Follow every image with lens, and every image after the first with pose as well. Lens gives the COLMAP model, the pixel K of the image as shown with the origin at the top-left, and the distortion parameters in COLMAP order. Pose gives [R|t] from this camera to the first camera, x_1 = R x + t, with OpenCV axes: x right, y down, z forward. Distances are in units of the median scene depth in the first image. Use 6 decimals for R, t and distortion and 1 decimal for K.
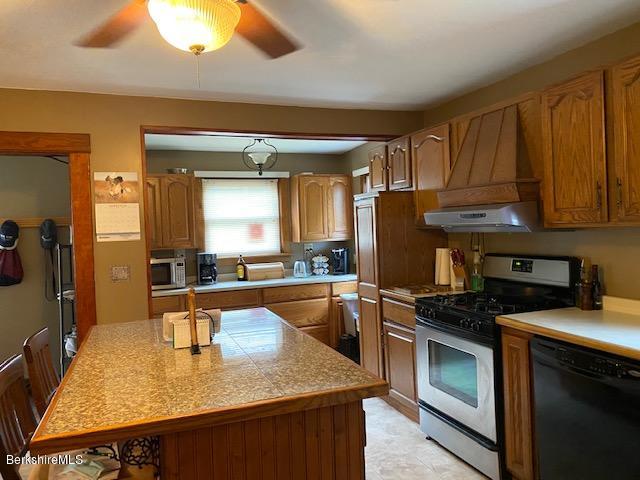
lens RADIAL K [[490.4, 0, 320.0], [0, 490.4, 240.0], [0, 0, 1]] dist [0.007170, 0.000678]
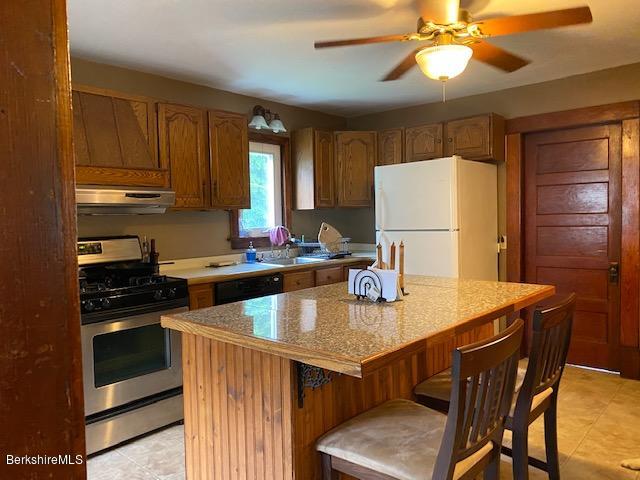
lens RADIAL K [[490.4, 0, 320.0], [0, 490.4, 240.0], [0, 0, 1]] dist [0.007170, 0.000678]
pose [[-0.459171, 0.007492, 0.888316, -0.795700], [0.069647, 0.997190, 0.027590, 0.043221], [-0.885614, 0.074537, -0.458402, 1.133392]]
